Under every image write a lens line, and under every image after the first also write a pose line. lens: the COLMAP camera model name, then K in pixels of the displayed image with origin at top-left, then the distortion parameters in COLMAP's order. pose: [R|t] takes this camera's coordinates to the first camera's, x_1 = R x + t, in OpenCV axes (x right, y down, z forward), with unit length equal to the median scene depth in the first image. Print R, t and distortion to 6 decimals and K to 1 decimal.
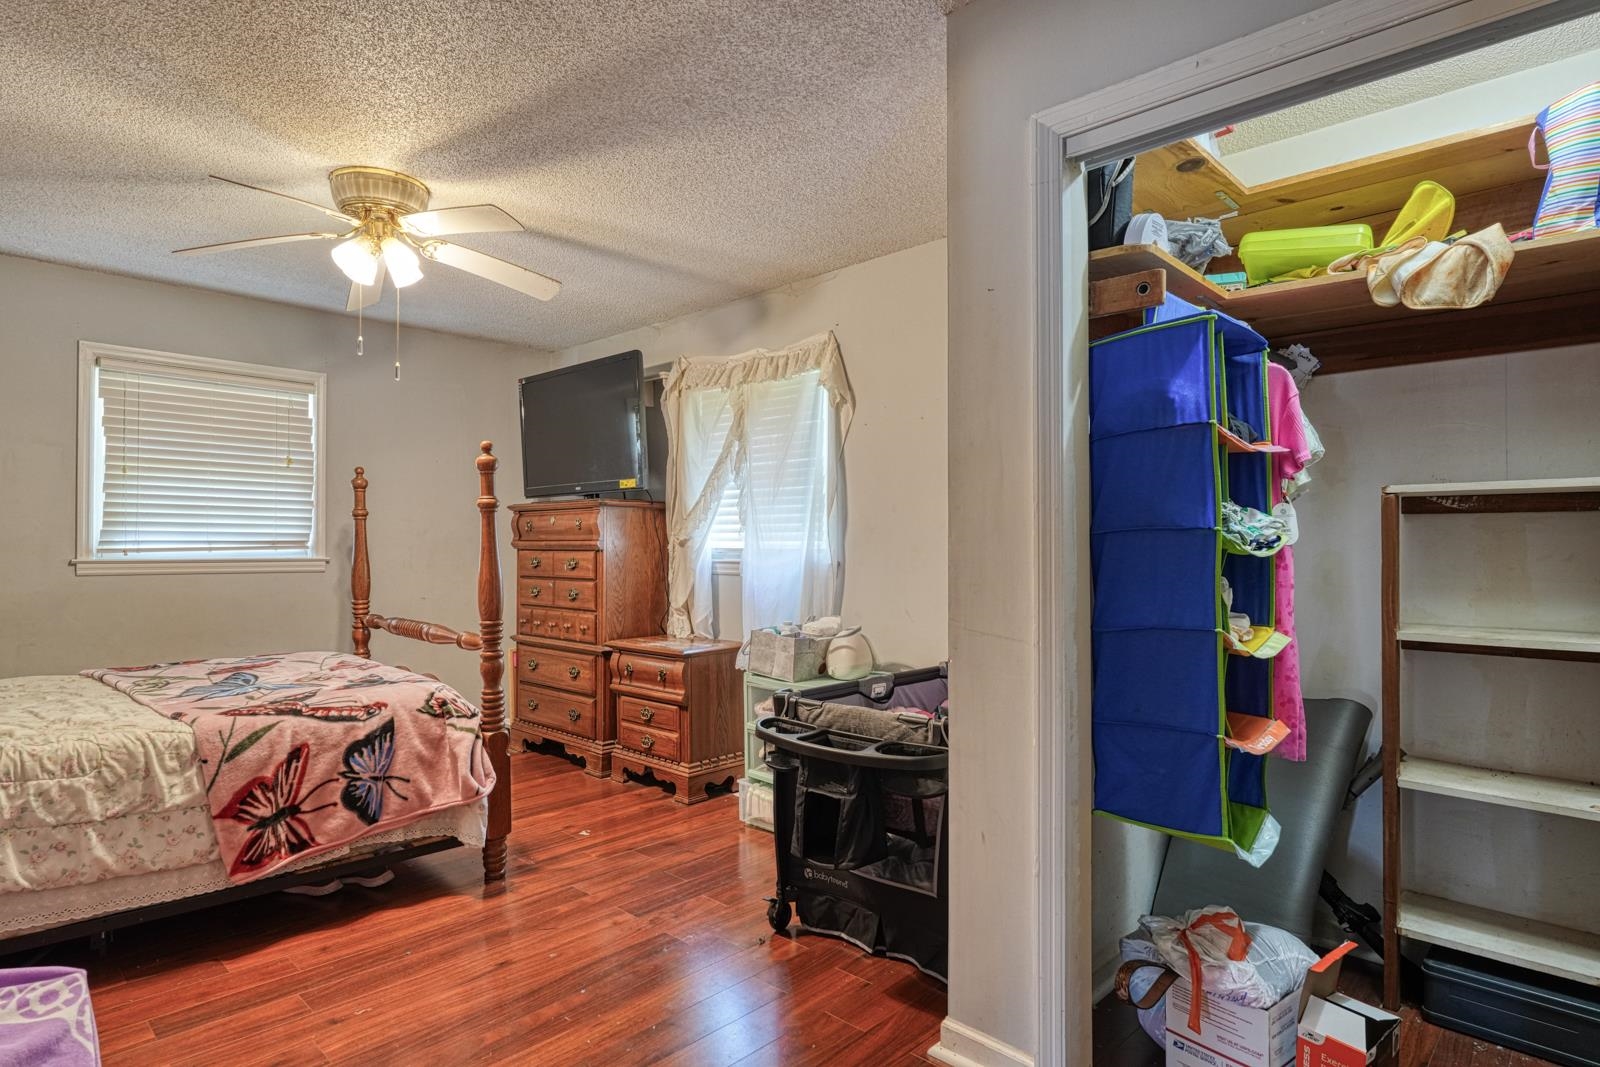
lens RADIAL K [[871.3, 0, 801.5], [0, 871.3, 527.0], [0, 0, 1]] dist [-0.001955, 0.000648]
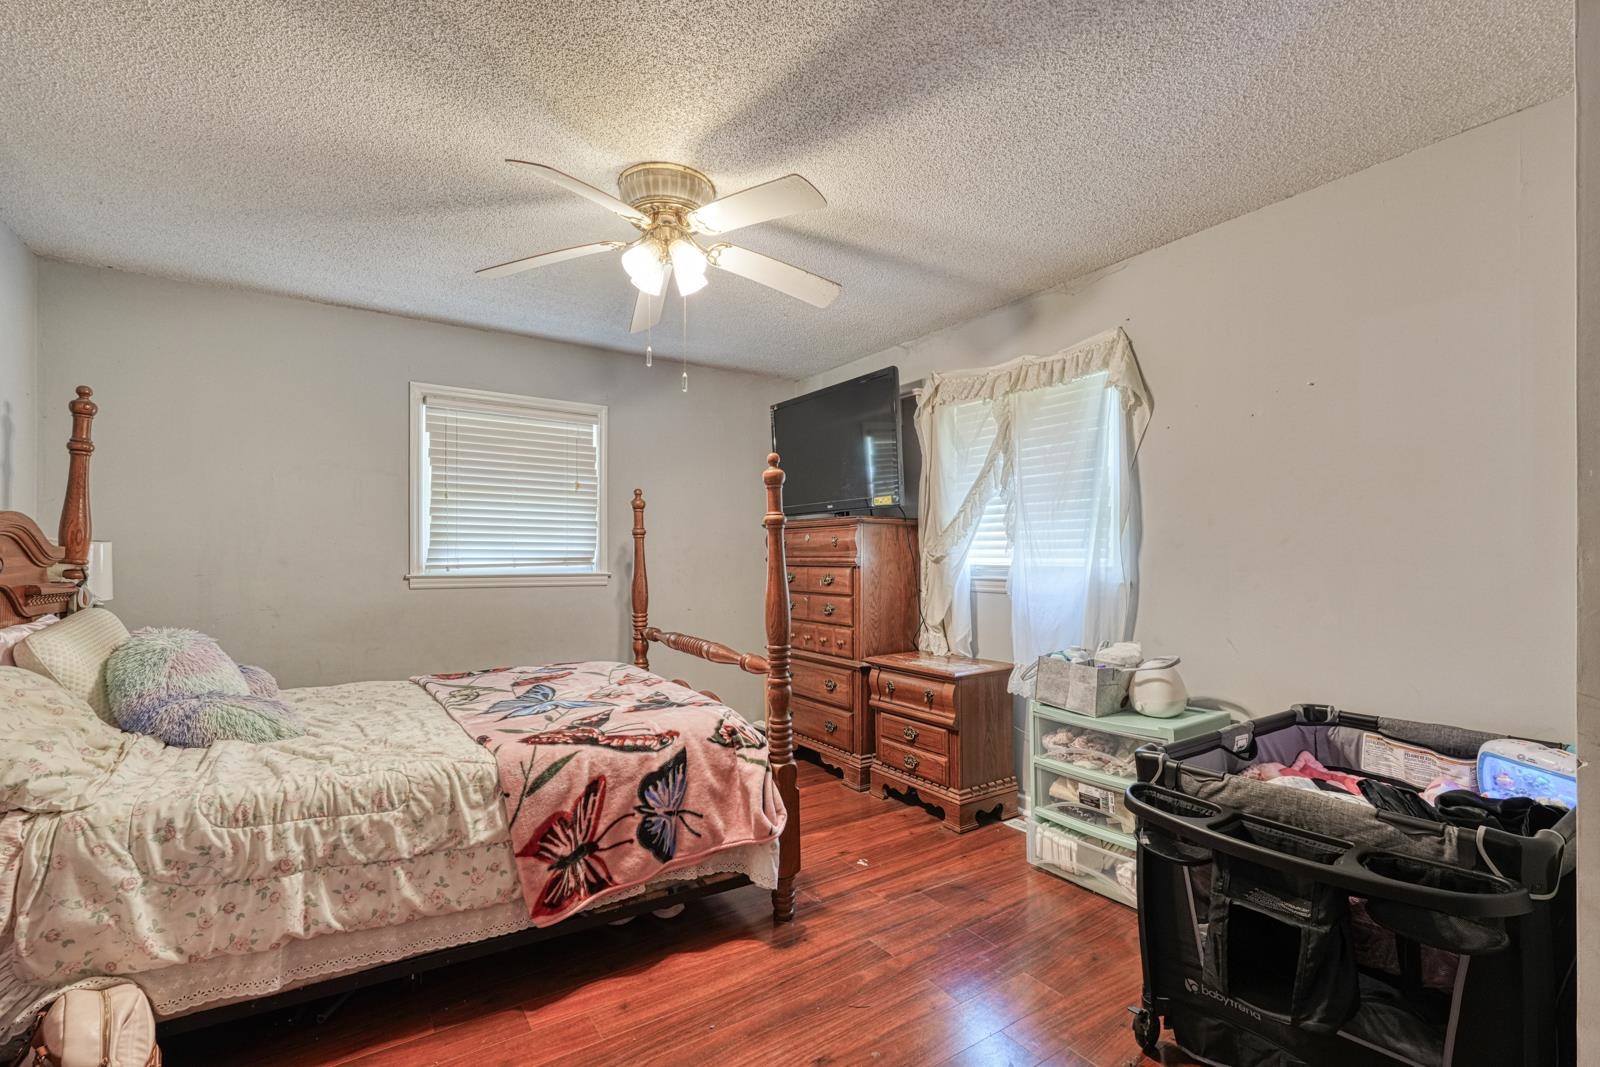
lens RADIAL K [[706.9, 0, 800.3], [0, 706.9, 548.5], [0, 0, 1]] dist [-0.003017, 0.001522]
pose [[0.976393, -0.002948, -0.215981, -0.145209], [0.004891, 0.999952, 0.008458, -0.002420], [0.215946, -0.009315, 0.976361, 0.225126]]
